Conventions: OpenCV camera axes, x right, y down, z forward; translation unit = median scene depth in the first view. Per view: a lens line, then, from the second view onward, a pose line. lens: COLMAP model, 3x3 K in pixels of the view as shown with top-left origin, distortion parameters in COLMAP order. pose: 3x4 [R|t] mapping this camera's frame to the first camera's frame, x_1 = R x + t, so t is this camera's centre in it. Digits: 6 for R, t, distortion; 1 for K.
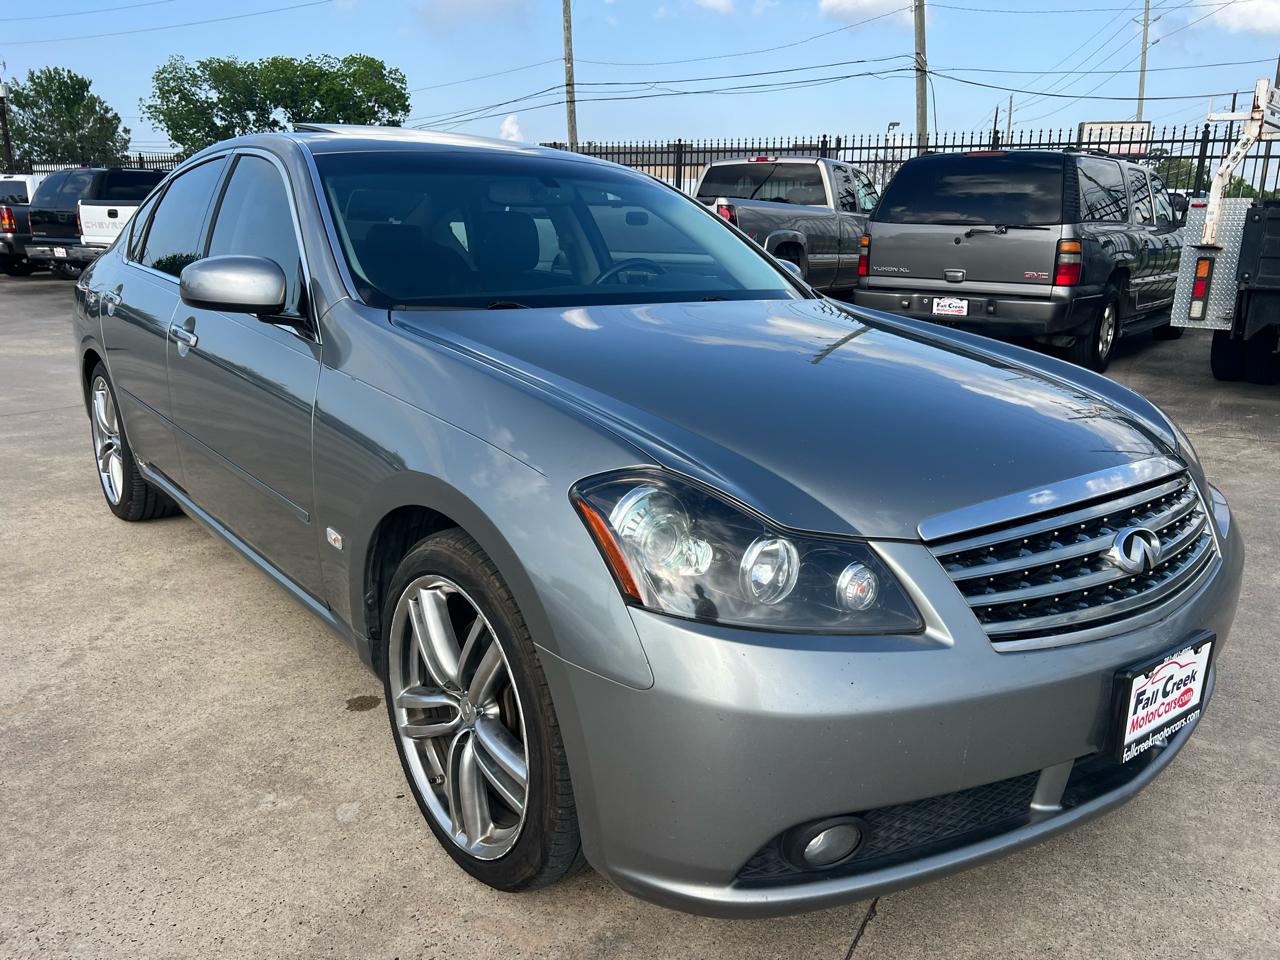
lens RADIAL K [[990.5, 0, 648.8], [0, 990.5, 482.4], [0, 0, 1]] dist [0.043808, -0.053297]
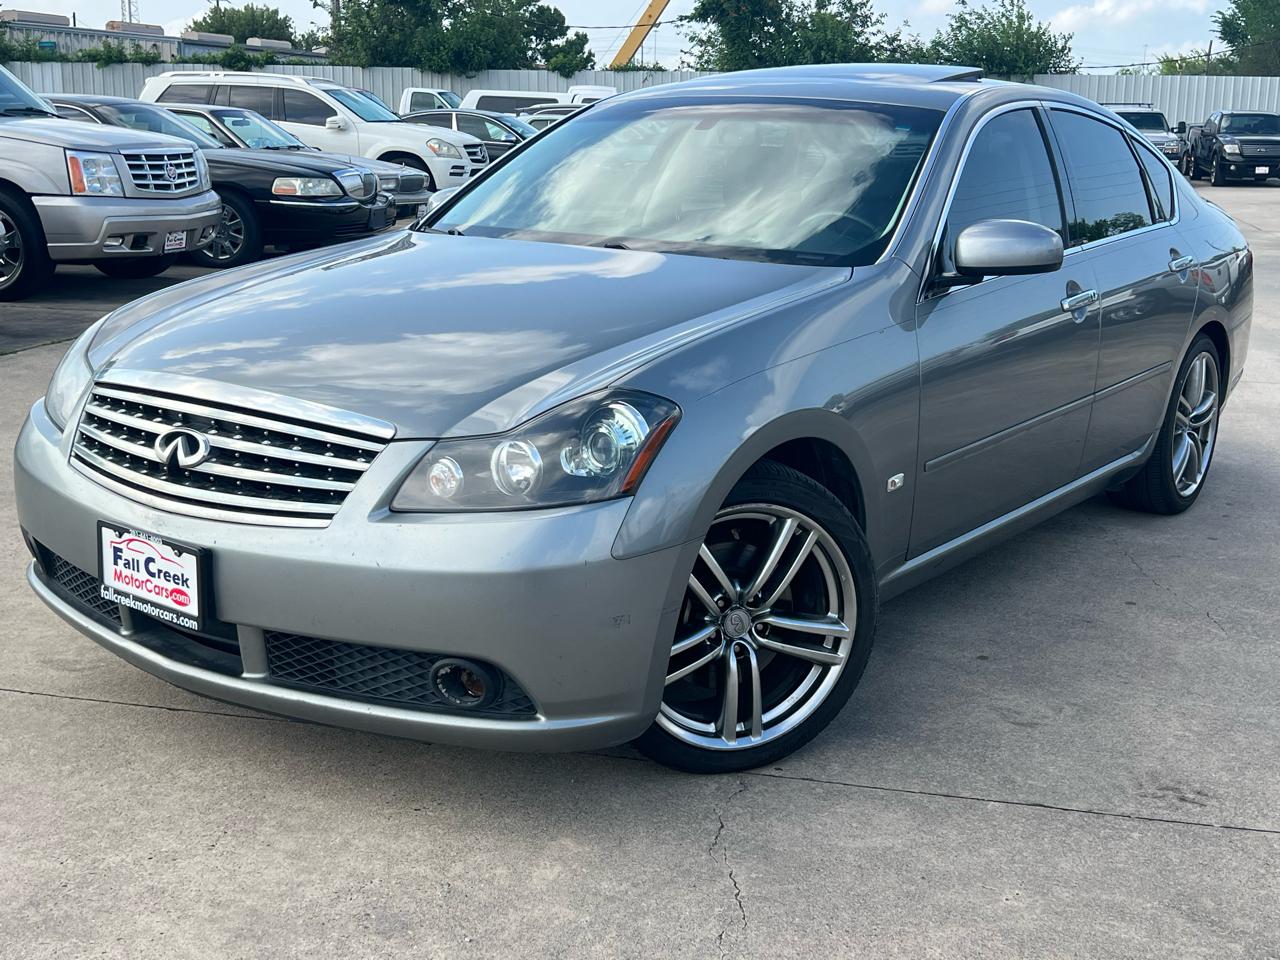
lens RADIAL K [[1532.4, 0, 629.0], [0, 1532.4, 472.6], [0, 0, 1]] dist [0.053346, 0.000000]
pose [[0.256552, 0.198517, -0.945924, 1.942422], [-0.253393, 0.958263, 0.132381, -0.225666], [0.932724, 0.205728, 0.296147, 0.820620]]
